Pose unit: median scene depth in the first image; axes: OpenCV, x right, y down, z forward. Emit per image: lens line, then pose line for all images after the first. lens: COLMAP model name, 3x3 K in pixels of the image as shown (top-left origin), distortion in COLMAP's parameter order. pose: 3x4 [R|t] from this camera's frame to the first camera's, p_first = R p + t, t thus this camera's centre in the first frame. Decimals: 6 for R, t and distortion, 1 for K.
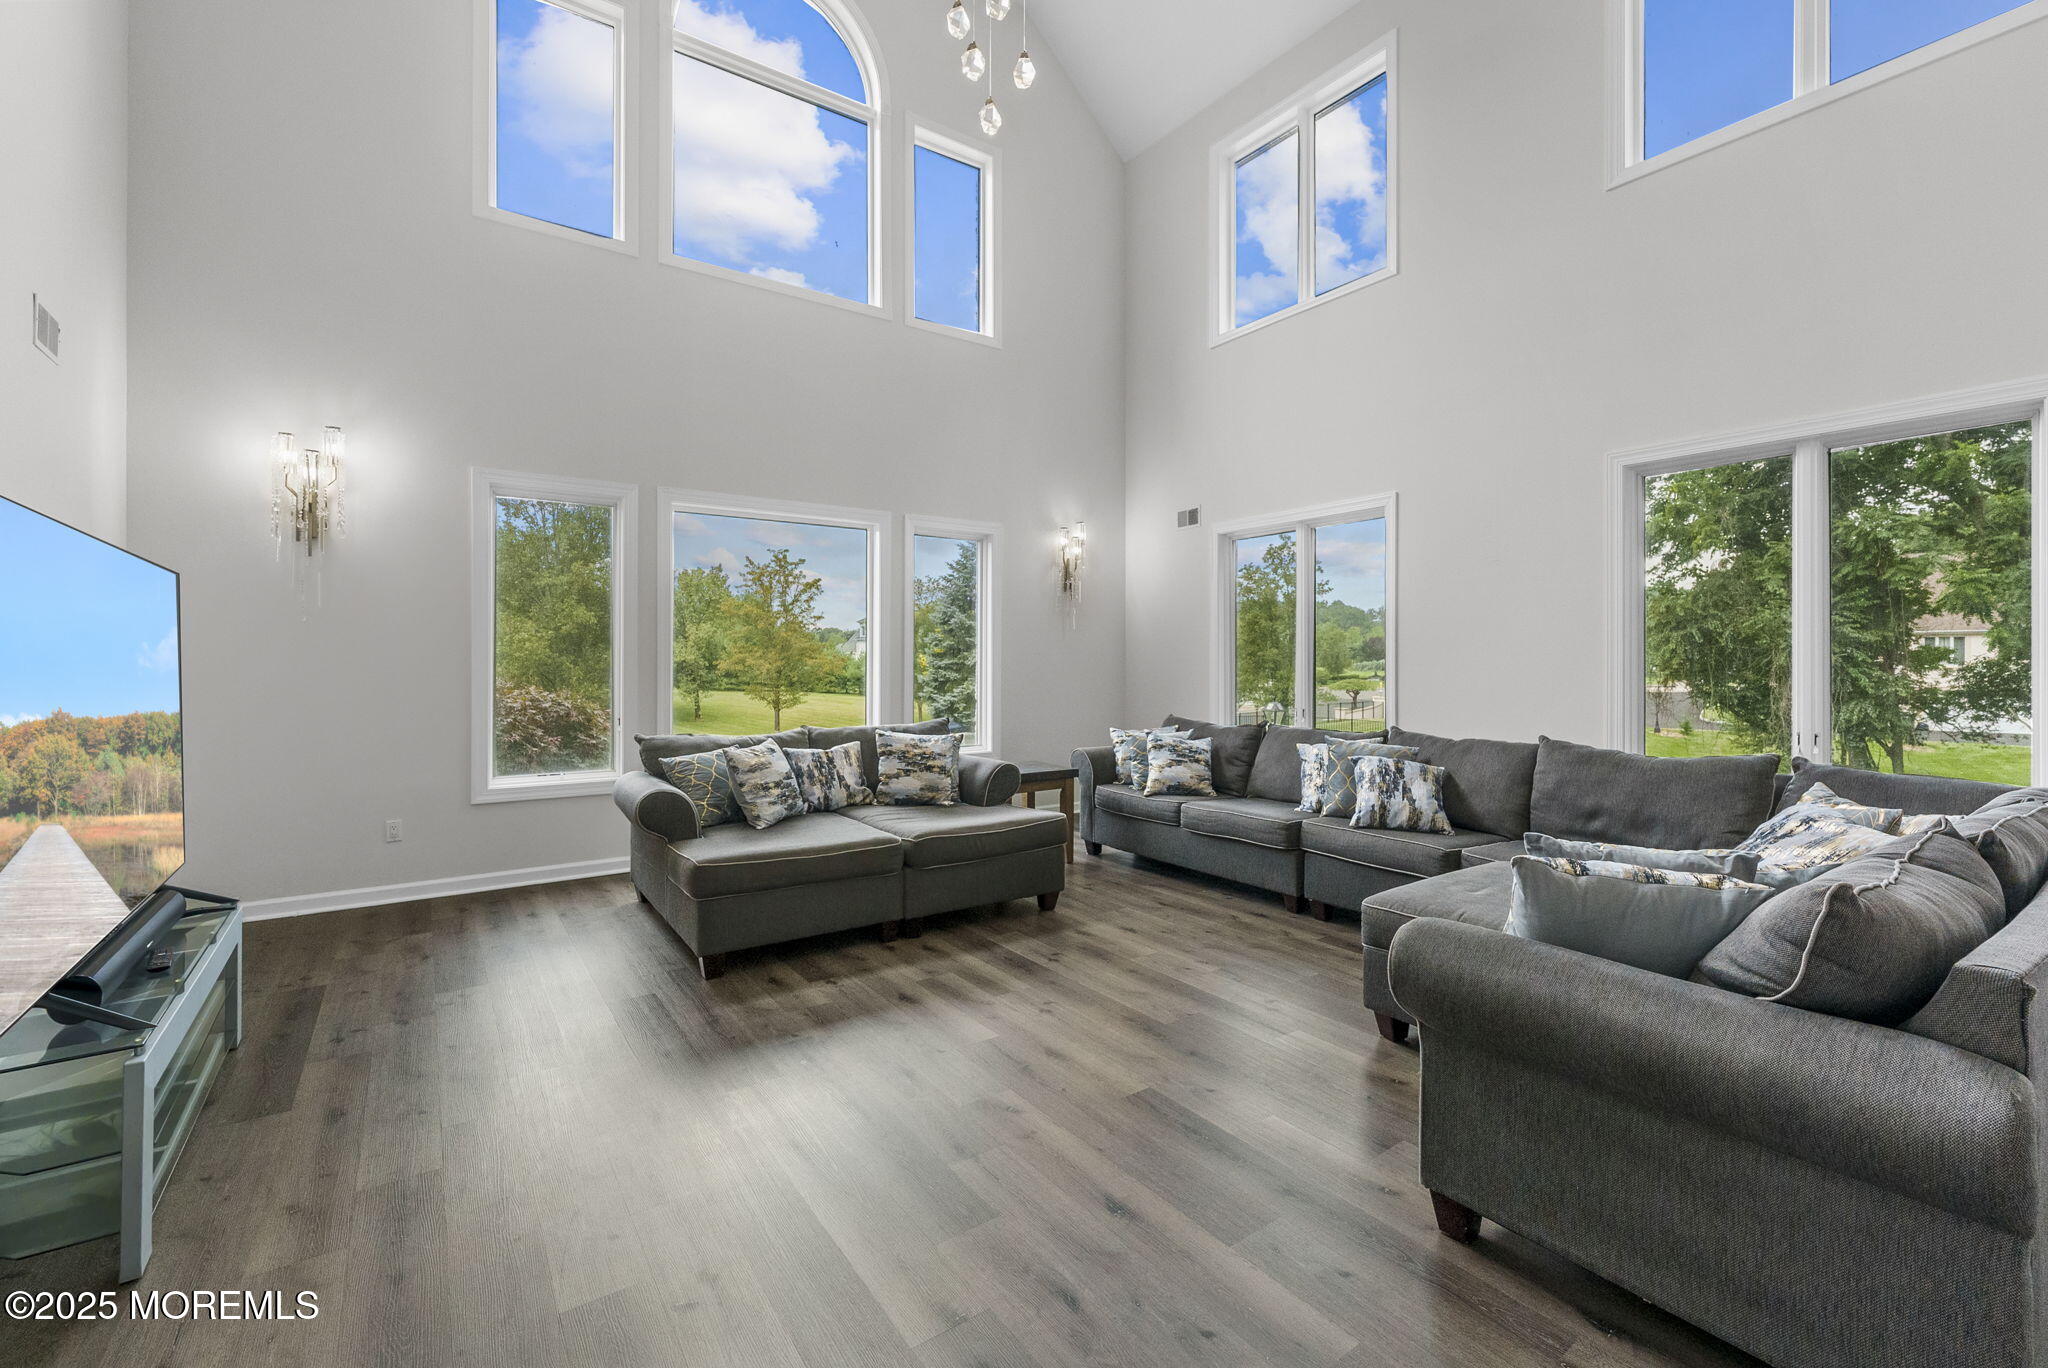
lens RADIAL K [[841.6, 0, 1018.7], [0, 841.6, 676.8], [0, 0, 1]] dist [-0.006709, -0.000255]
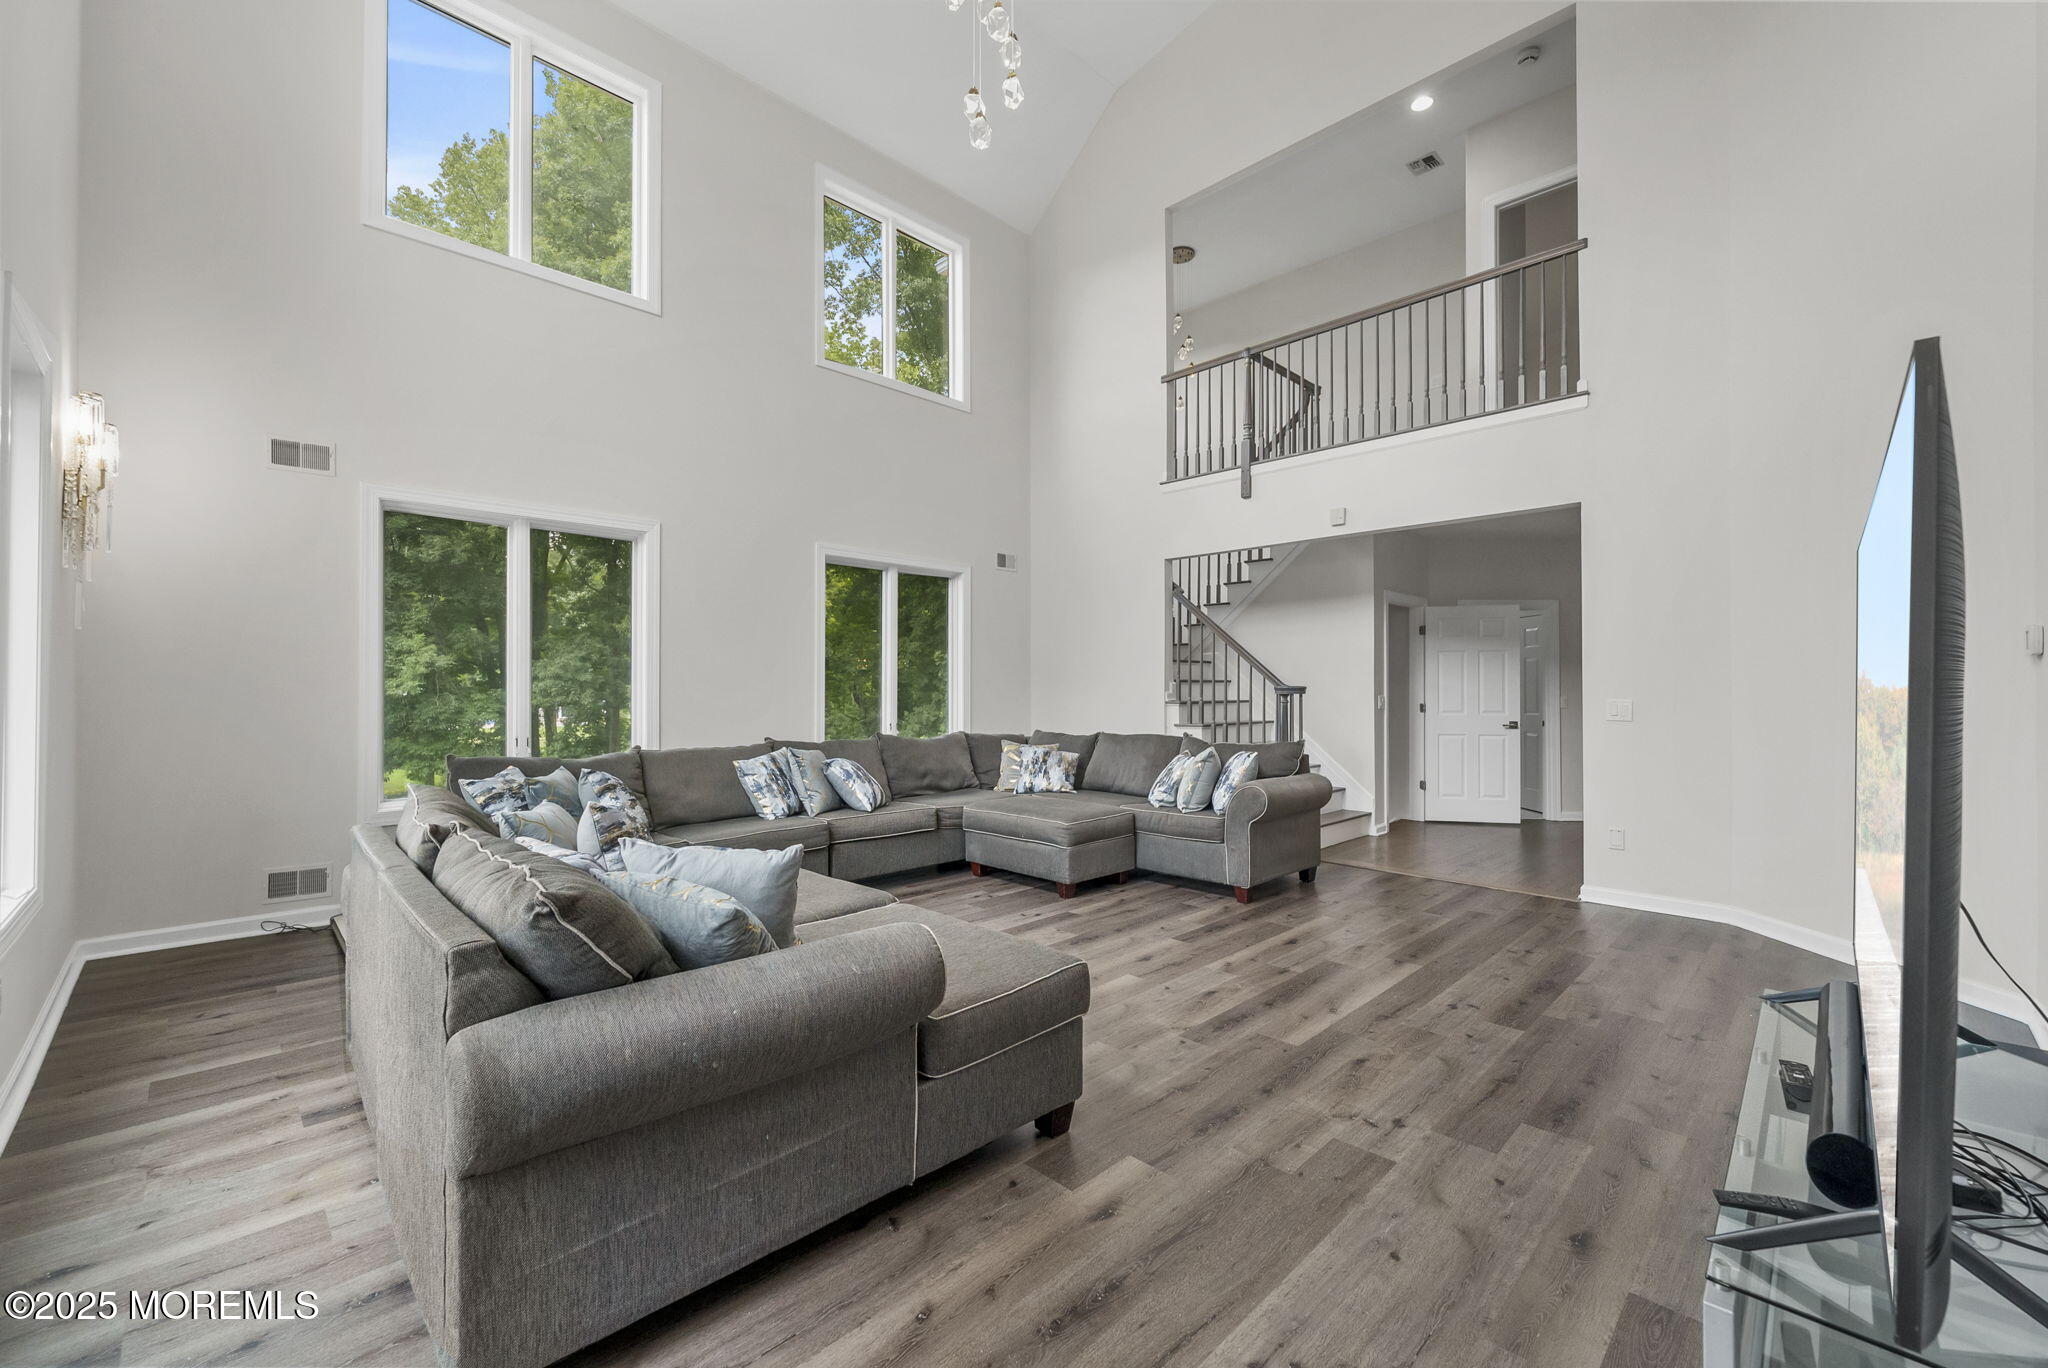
lens RADIAL K [[841.6, 0, 1018.7], [0, 841.6, 676.8], [0, 0, 1]] dist [-0.006709, -0.000255]
pose [[-0.162555, 0.014042, 0.986600, -0.997497], [0.018108, 0.999773, -0.011246, -0.010278], [-0.986533, 0.016037, -0.162772, 1.079274]]
